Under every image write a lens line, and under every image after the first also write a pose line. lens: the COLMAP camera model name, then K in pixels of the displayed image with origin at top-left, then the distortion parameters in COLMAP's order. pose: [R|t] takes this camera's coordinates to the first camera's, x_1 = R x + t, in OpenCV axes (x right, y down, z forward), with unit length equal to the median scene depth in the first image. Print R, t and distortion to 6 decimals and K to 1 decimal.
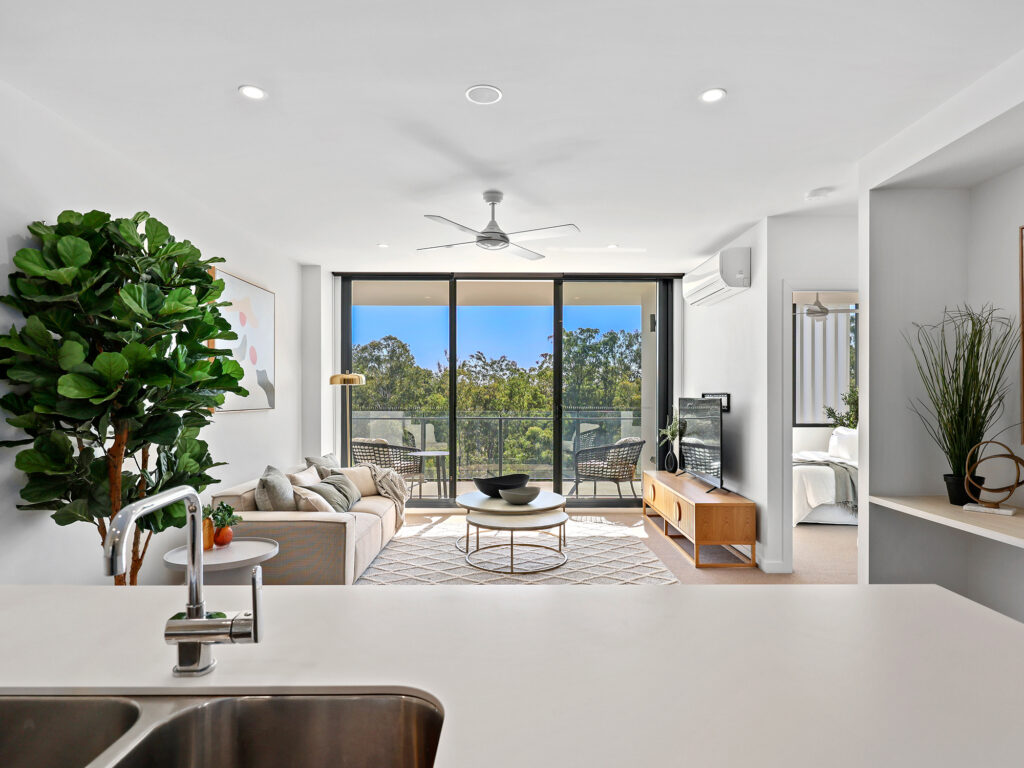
lens RADIAL K [[573.1, 0, 512.5], [0, 573.1, 392.0], [0, 0, 1]] dist [0.002528, 0.000842]
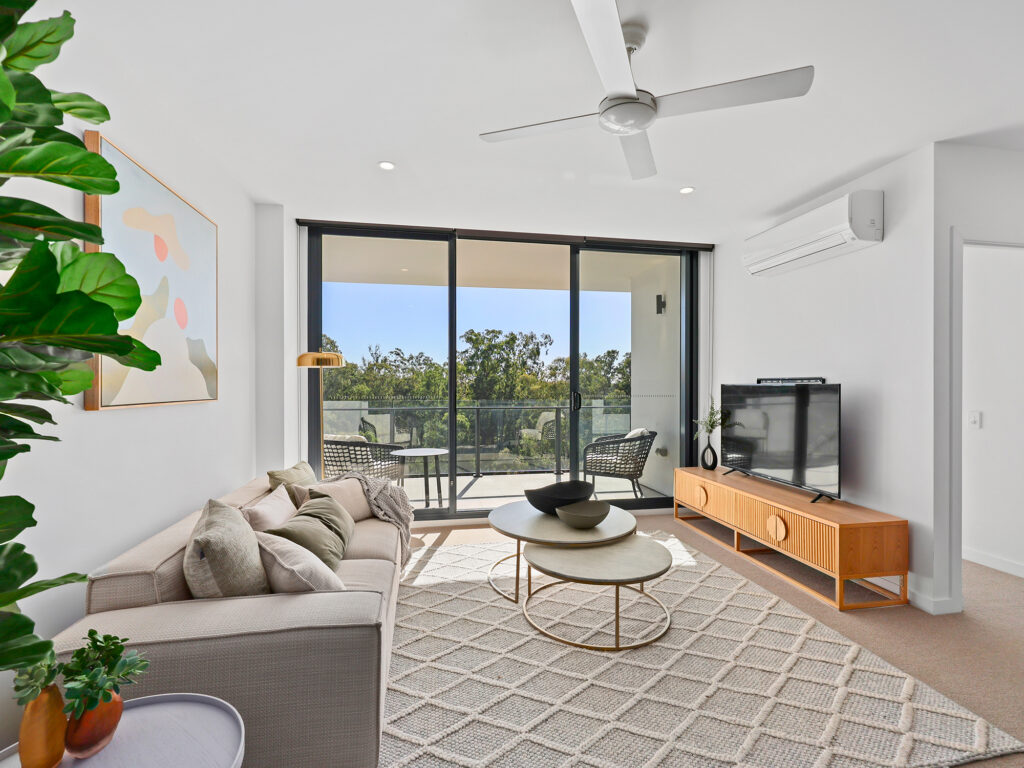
lens RADIAL K [[468.7, 0, 505.6], [0, 468.7, 385.7], [0, 0, 1]] dist [0.001377, 0.000463]
pose [[0.985021, -0.000630, 0.172434, -0.183127], [-0.000300, 0.999986, 0.005367, 0.010065], [-0.172435, -0.005338, 0.985006, 0.414580]]
